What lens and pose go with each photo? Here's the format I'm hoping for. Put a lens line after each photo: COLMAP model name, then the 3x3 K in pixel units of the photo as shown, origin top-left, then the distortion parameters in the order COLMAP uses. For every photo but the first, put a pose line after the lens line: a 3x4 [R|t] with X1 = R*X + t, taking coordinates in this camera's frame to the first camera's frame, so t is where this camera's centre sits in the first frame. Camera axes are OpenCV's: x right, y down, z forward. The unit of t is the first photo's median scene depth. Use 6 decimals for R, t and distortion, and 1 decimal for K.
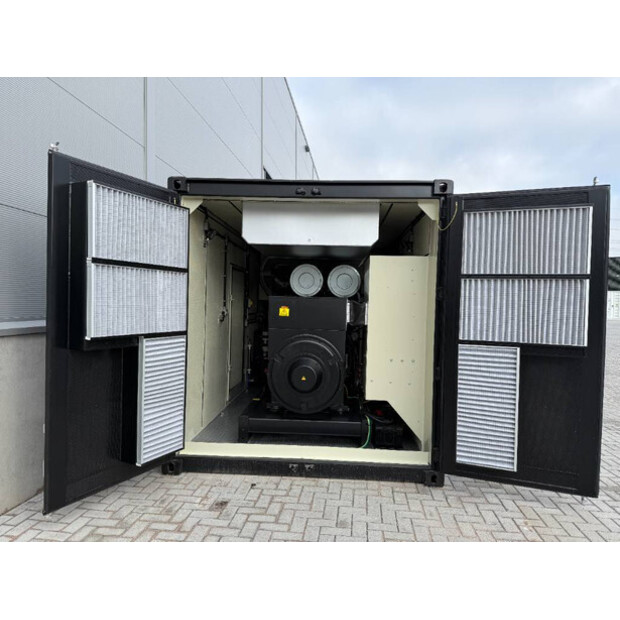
lens RADIAL K [[443.3, 0, 307.9], [0, 443.3, 311.2], [0, 0, 1]] dist [-0.001044, -0.009221]
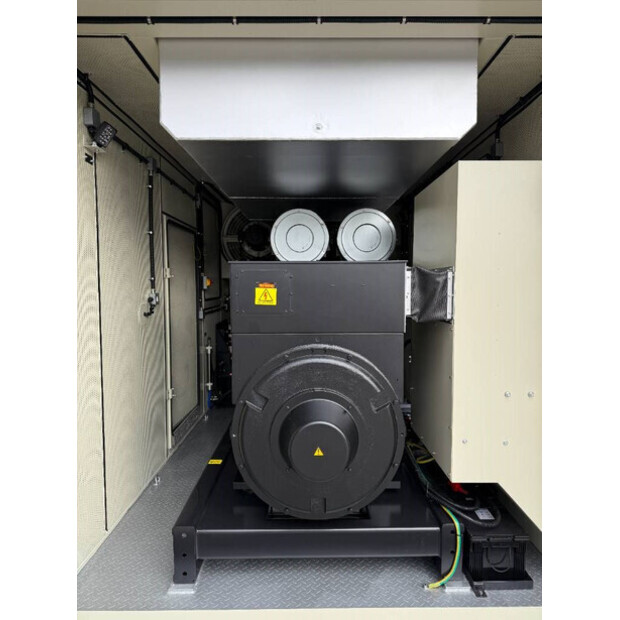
lens RADIAL K [[443.3, 0, 312.5], [0, 443.3, 309.7], [0, 0, 1]] dist [-0.001044, -0.009221]
pose [[0.996822, -0.033534, 0.072265, -0.033807], [0.030571, 0.998662, 0.041716, -0.001345], [-0.073568, -0.039374, 0.996513, 0.480366]]
